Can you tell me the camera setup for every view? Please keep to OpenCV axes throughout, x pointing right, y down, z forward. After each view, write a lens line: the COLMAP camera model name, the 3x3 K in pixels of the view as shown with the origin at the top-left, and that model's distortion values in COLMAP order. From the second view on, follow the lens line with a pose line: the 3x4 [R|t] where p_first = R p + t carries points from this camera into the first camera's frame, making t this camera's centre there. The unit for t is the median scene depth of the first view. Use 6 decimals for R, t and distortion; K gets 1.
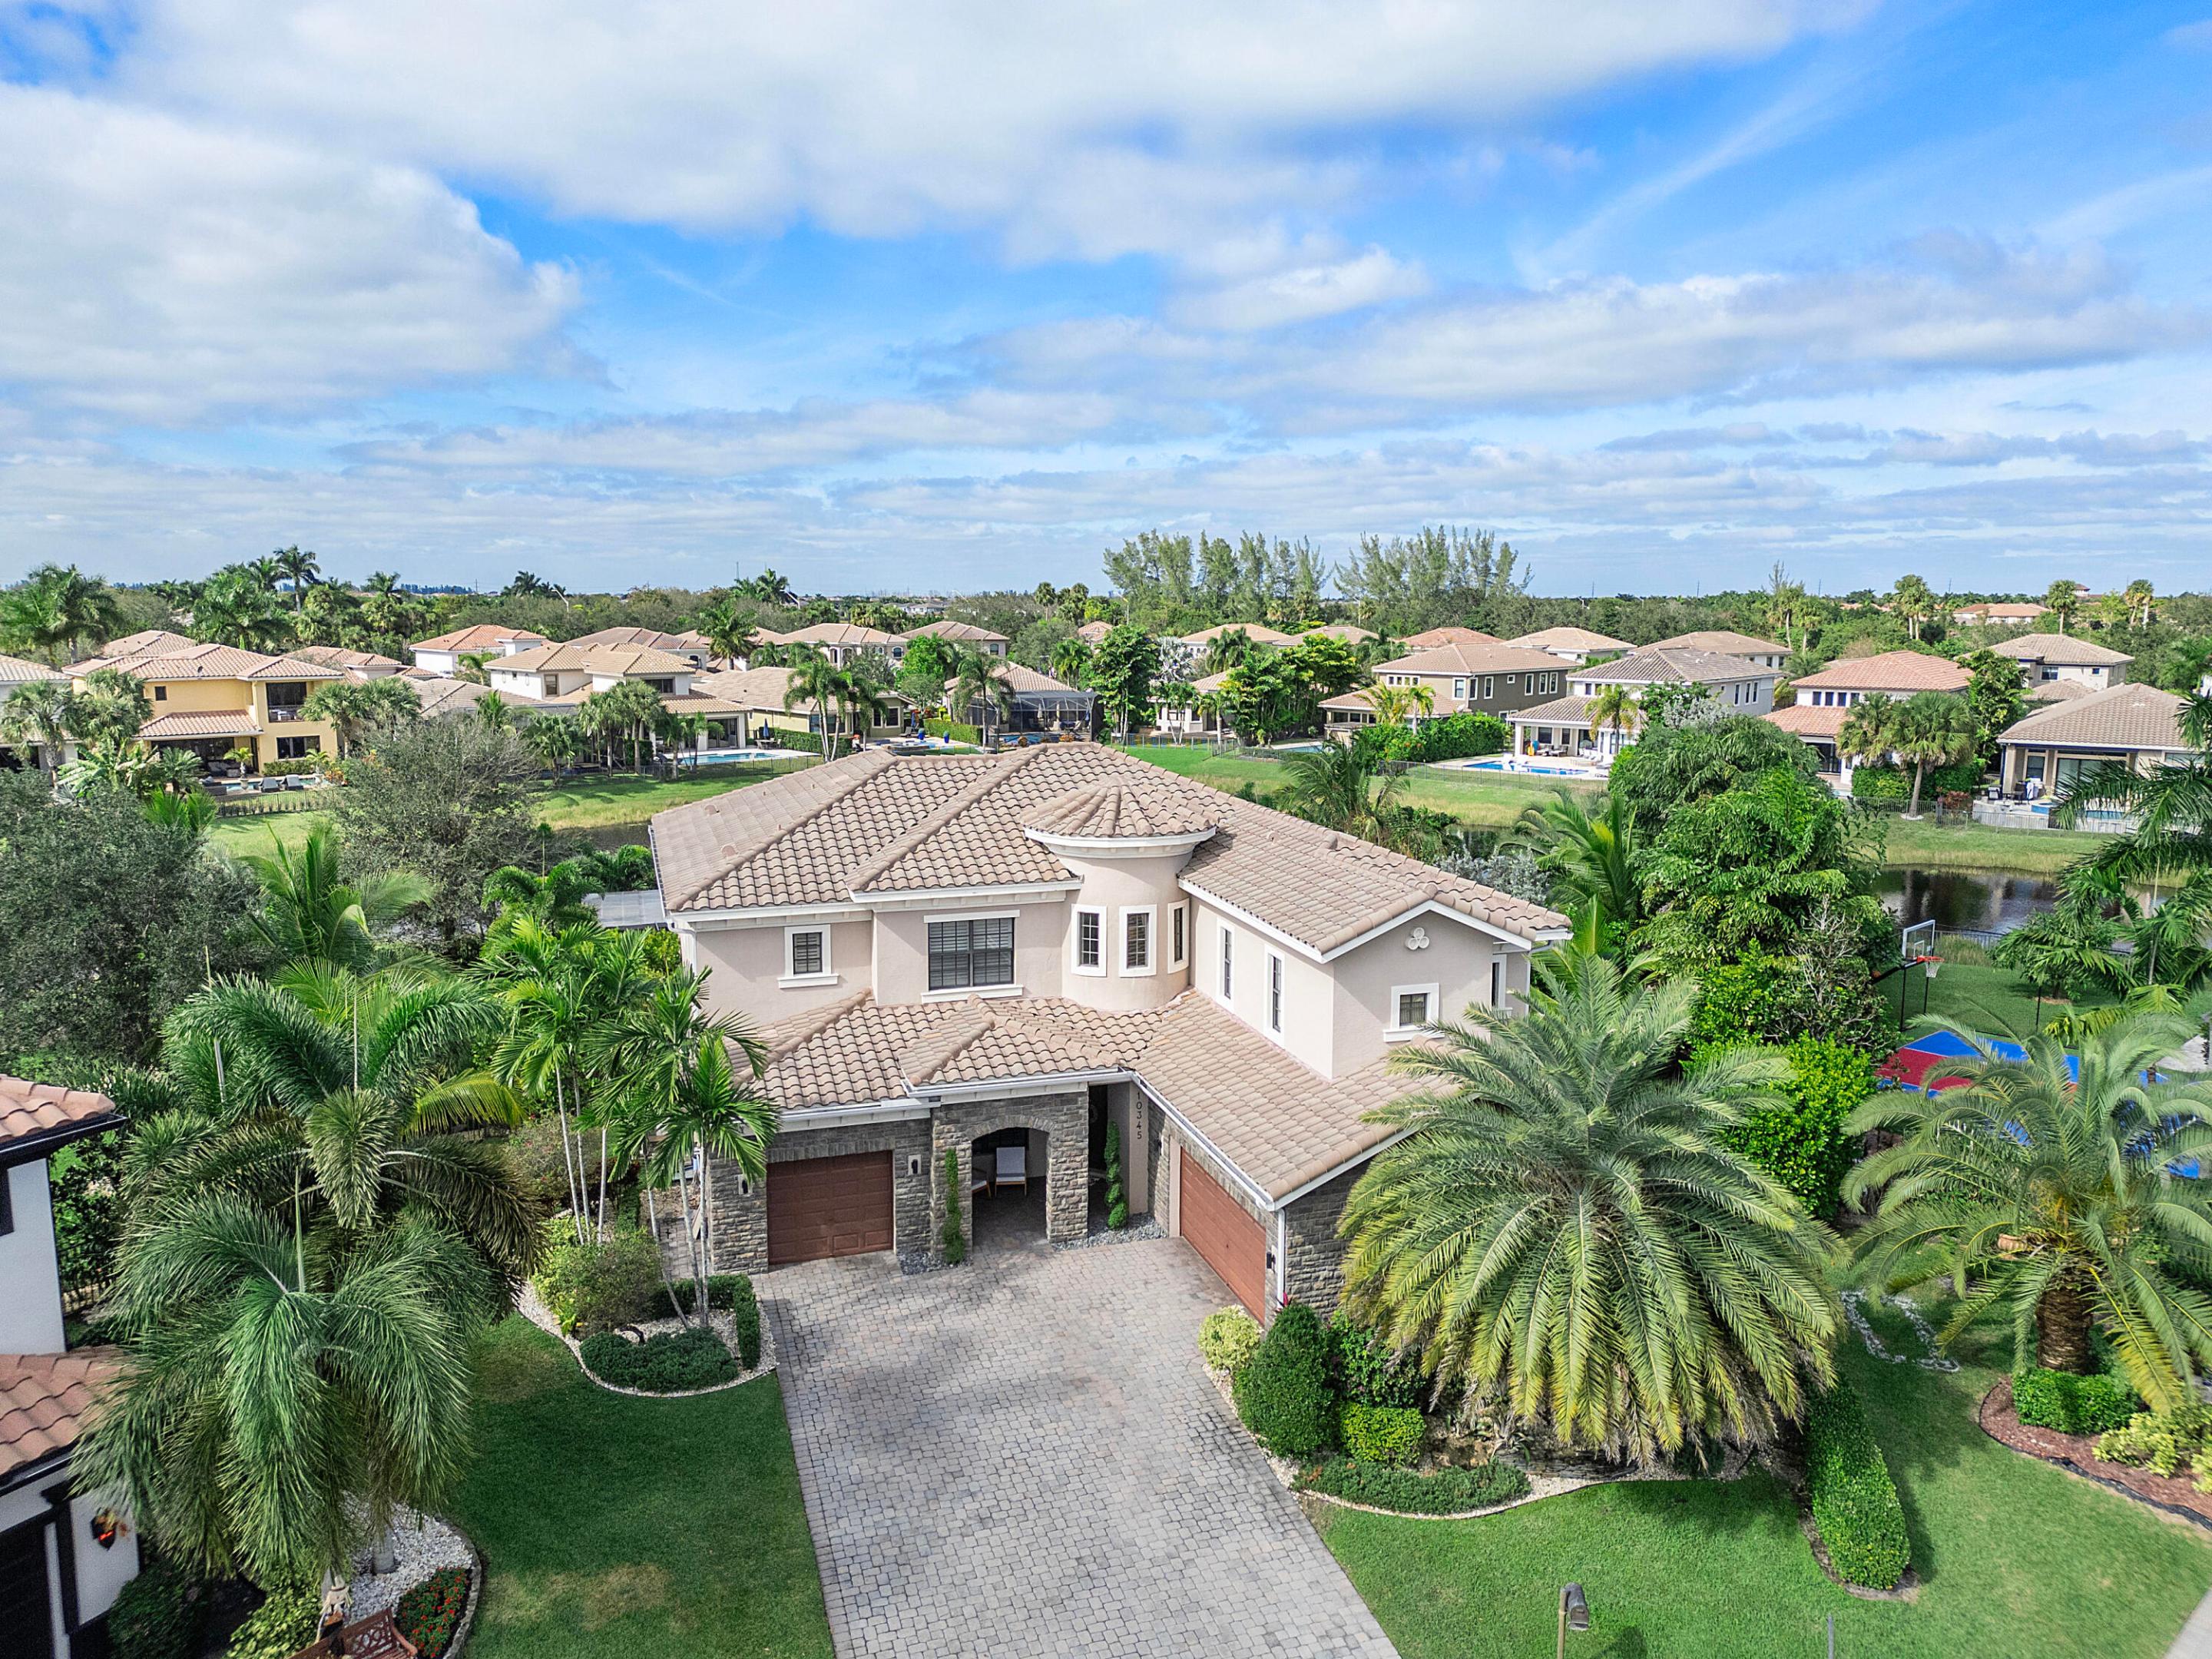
lens RADIAL K [[1566.2, 0, 1106.0], [0, 1566.2, 829.5], [0, 0, 1]] dist [0.066964, -0.002301]
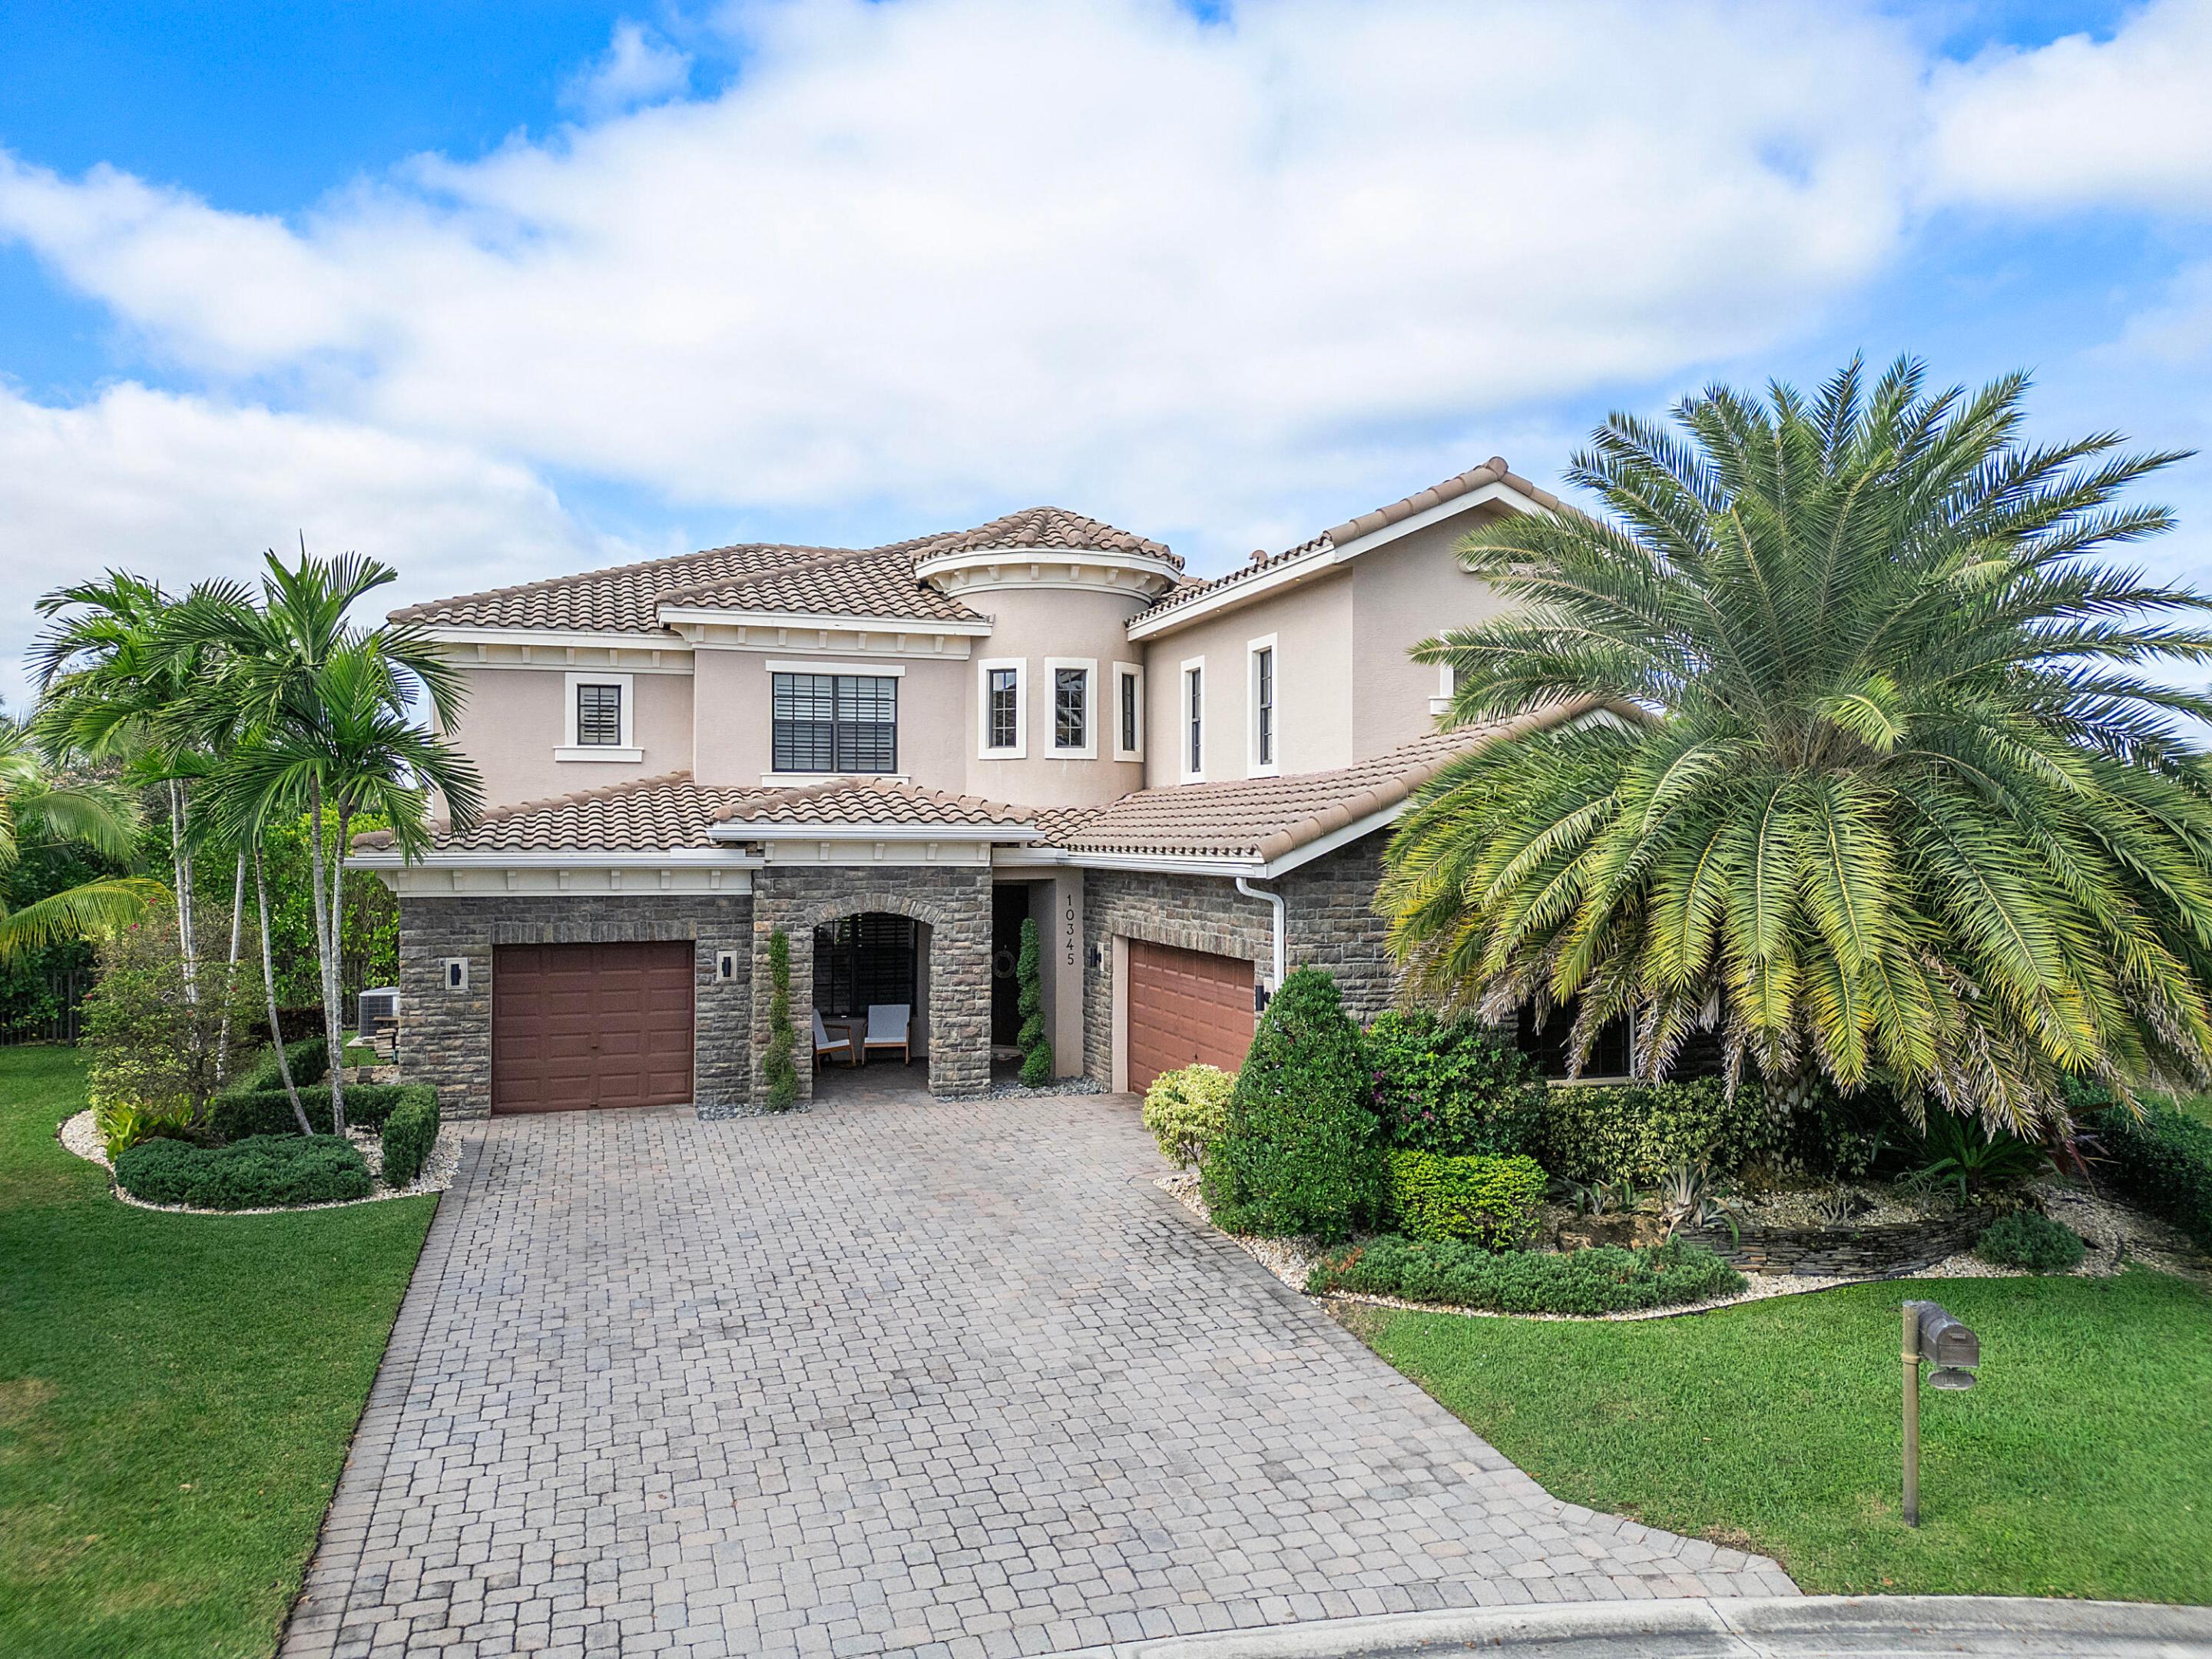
lens RADIAL K [[1560.9, 0, 1106.0], [0, 1560.9, 829.5], [0, 0, 1]] dist [0.045568, -0.001565]
pose [[0.999945, -0.001807, 0.010302, 0.032079], [0.003362, 0.988213, -0.153051, 0.259278], [-0.009904, 0.153077, 0.988165, 0.336500]]
